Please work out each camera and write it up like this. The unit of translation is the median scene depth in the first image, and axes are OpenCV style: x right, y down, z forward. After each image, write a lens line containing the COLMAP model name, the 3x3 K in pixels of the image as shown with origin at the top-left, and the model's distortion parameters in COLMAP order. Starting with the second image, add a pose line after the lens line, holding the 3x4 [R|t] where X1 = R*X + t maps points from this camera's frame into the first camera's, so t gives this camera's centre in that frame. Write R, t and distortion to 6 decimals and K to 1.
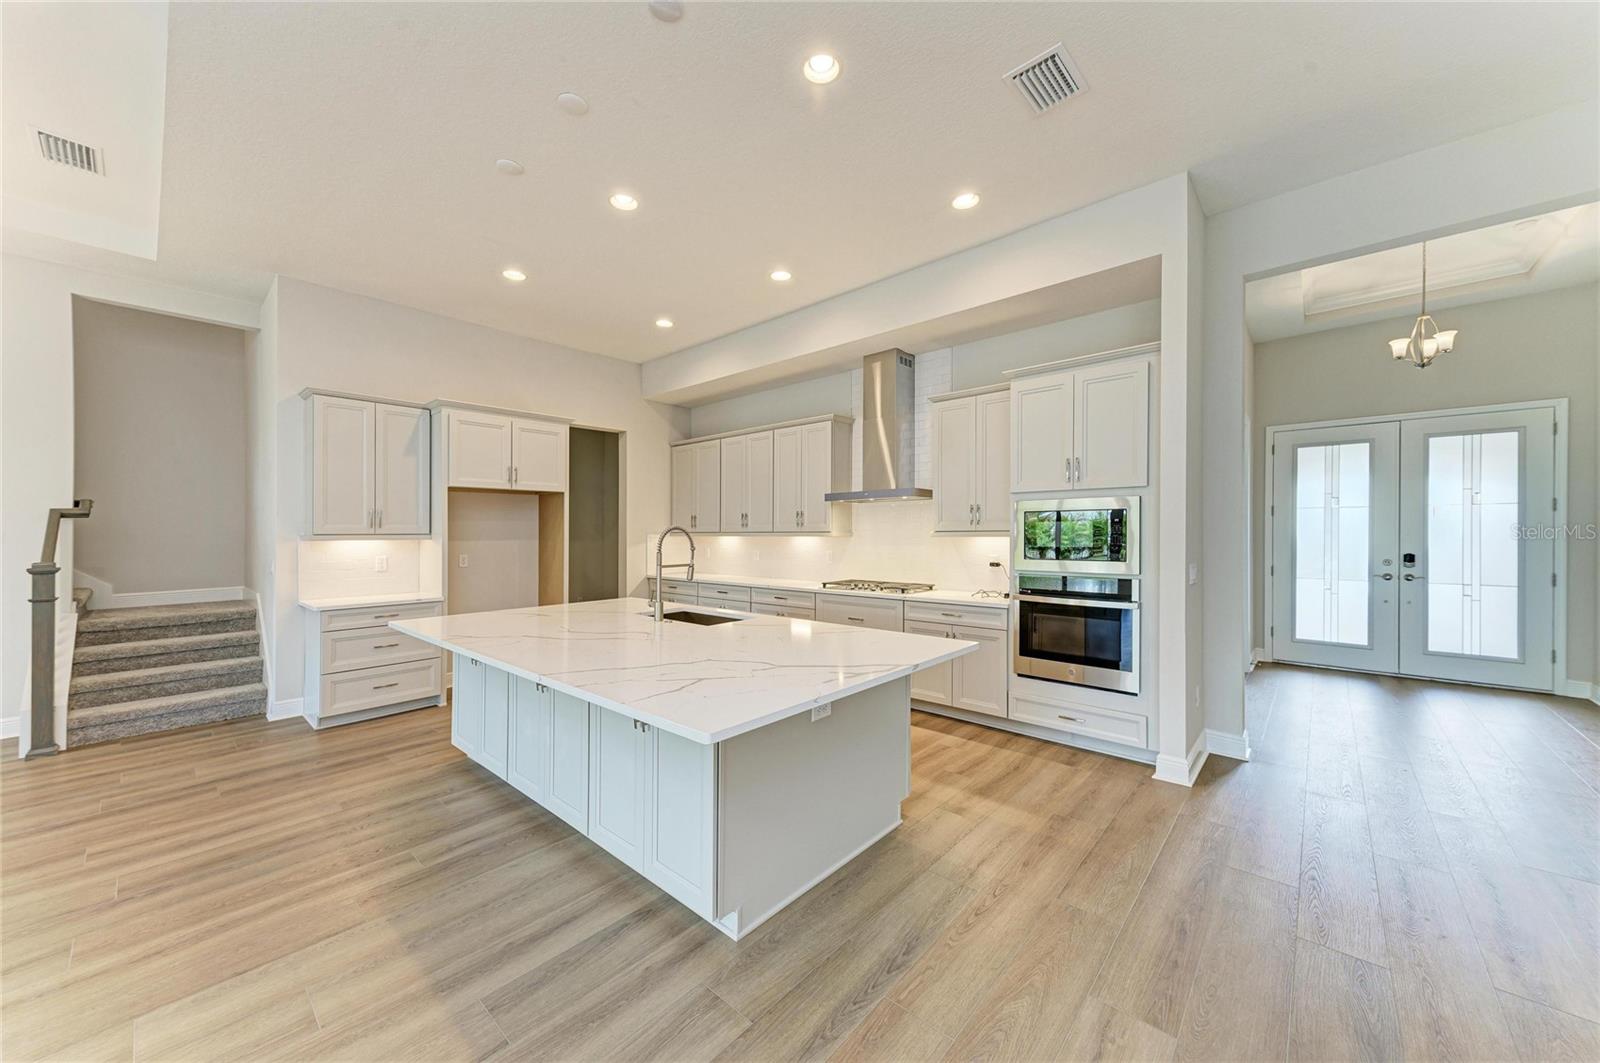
lens RADIAL K [[567.1, 0, 801.5], [0, 567.1, 531.3], [0, 0, 1]] dist [0.015235, -0.004501]
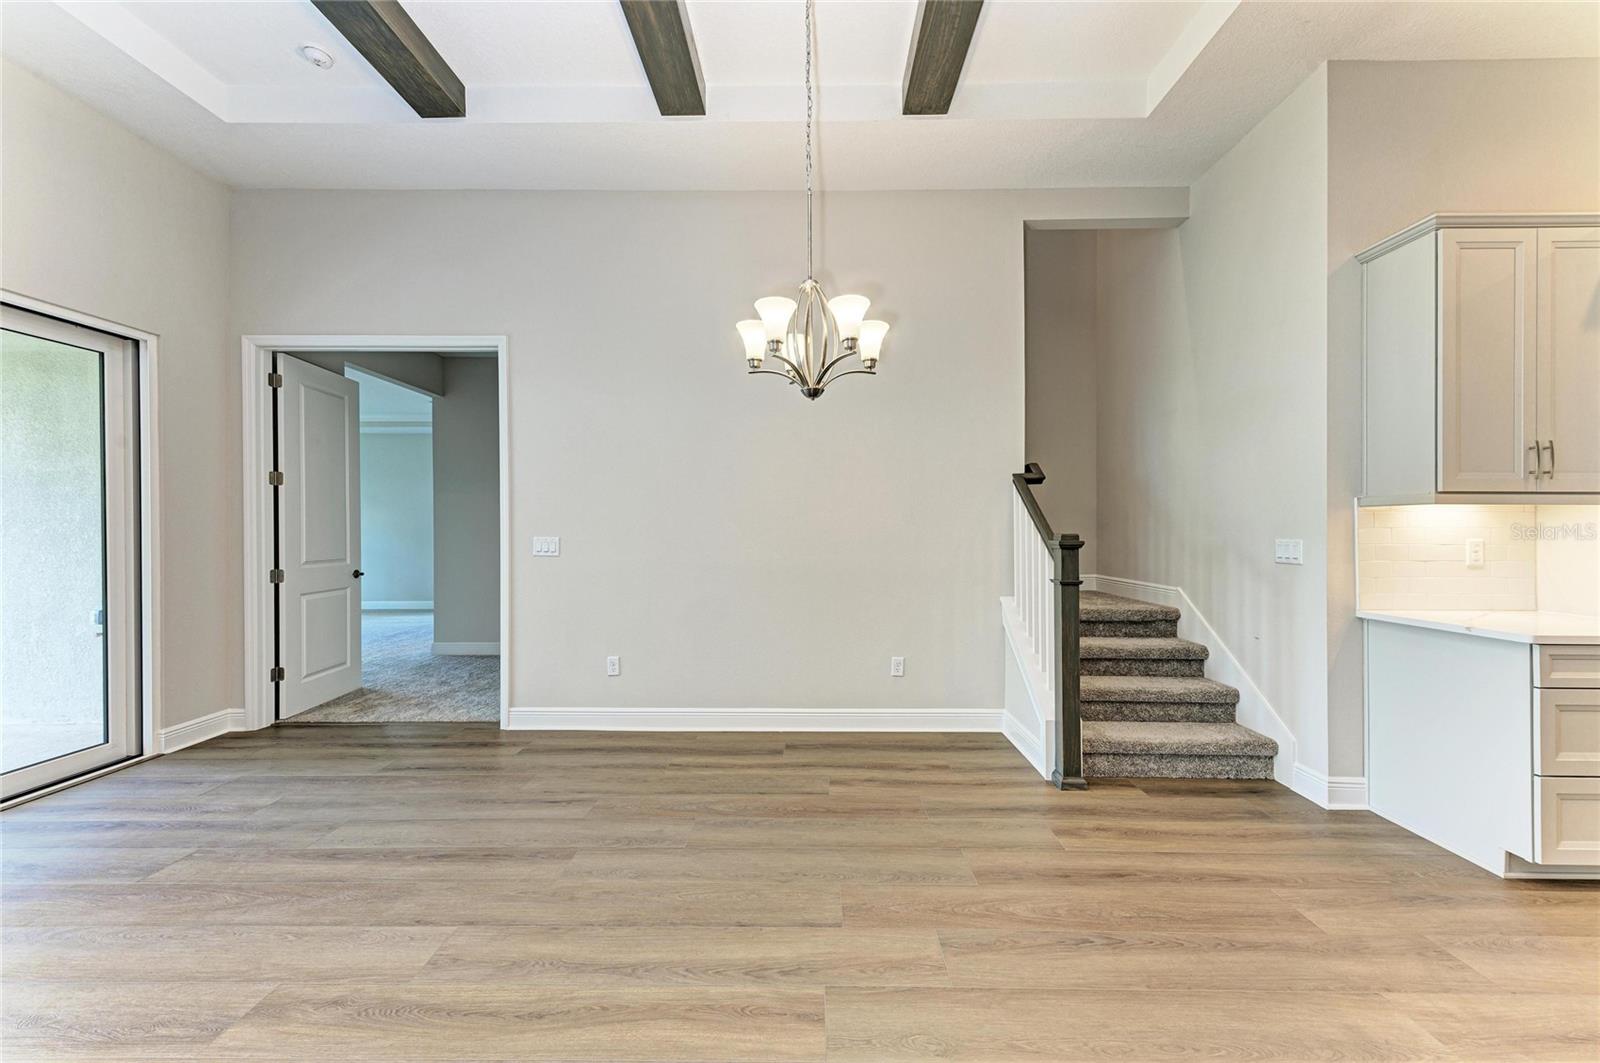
lens RADIAL K [[567.1, 0, 810.6], [0, 567.1, 531.4], [0, 0, 1]] dist [0.015235, -0.004501]
pose [[0.650812, 0.005646, -0.759218, -0.764244], [-0.002889, 0.999984, 0.004960, 0.038217], [0.759234, -0.001035, 0.650817, 0.189730]]
